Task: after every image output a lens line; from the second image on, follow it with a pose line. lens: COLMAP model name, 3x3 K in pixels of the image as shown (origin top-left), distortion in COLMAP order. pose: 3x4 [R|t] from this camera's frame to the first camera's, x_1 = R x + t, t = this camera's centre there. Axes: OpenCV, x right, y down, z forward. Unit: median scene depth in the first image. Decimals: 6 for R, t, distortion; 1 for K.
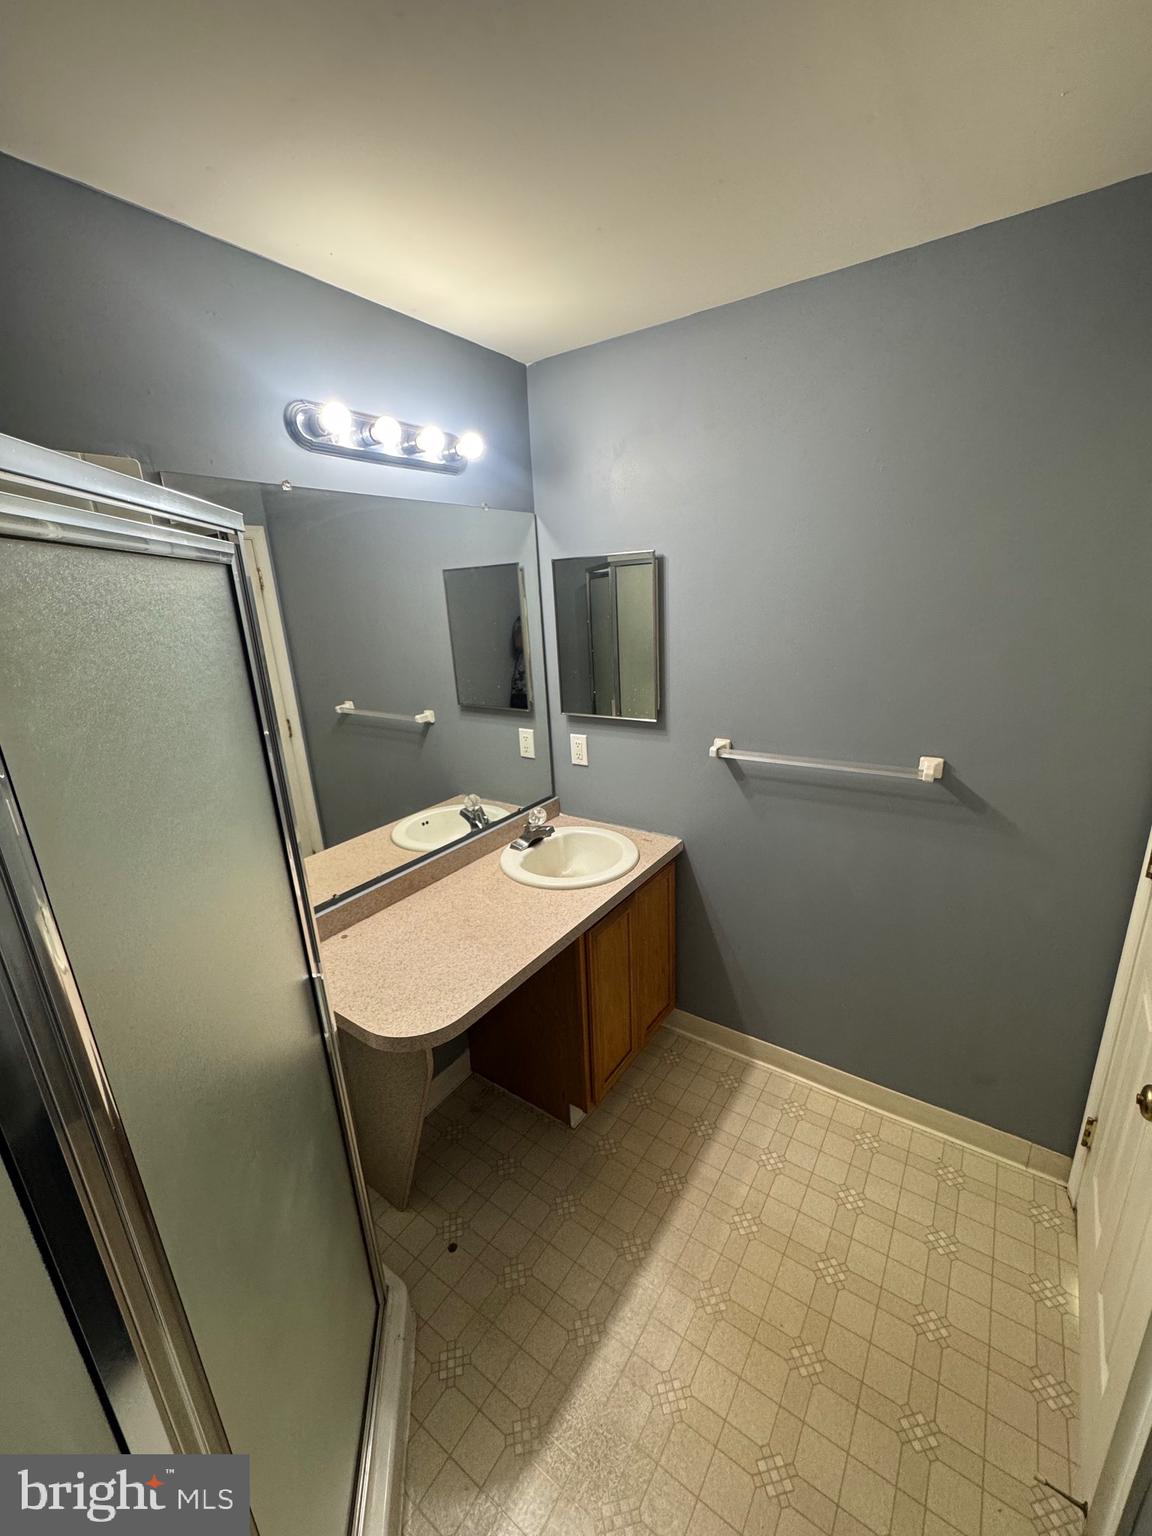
lens RADIAL K [[612.3, 0, 576.0], [0, 612.3, 768.0], [0, 0, 1]] dist [-0.001113, -0.000234]
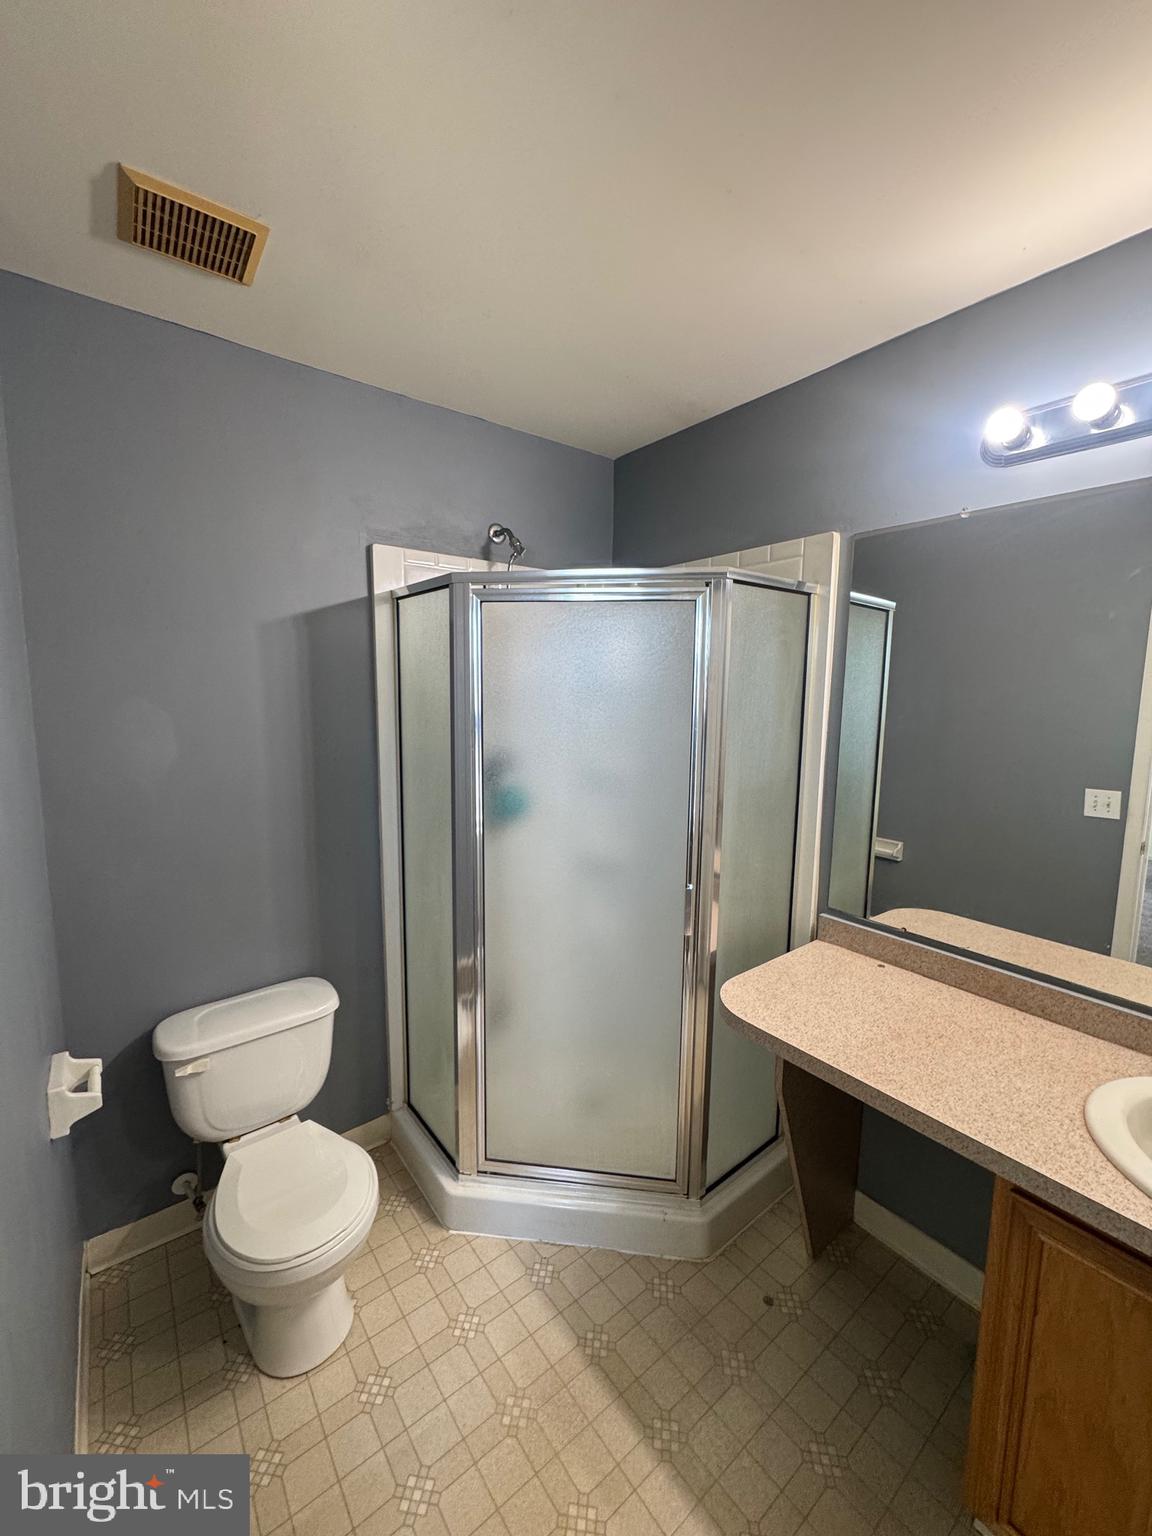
lens RADIAL K [[612.3, 0, 576.0], [0, 612.3, 768.0], [0, 0, 1]] dist [-0.001113, -0.000234]
pose [[-0.296900, 0.157745, -0.941789, 0.697244], [-0.266561, 0.933364, 0.240368, -0.135749], [0.916949, 0.322410, -0.235067, 0.749987]]
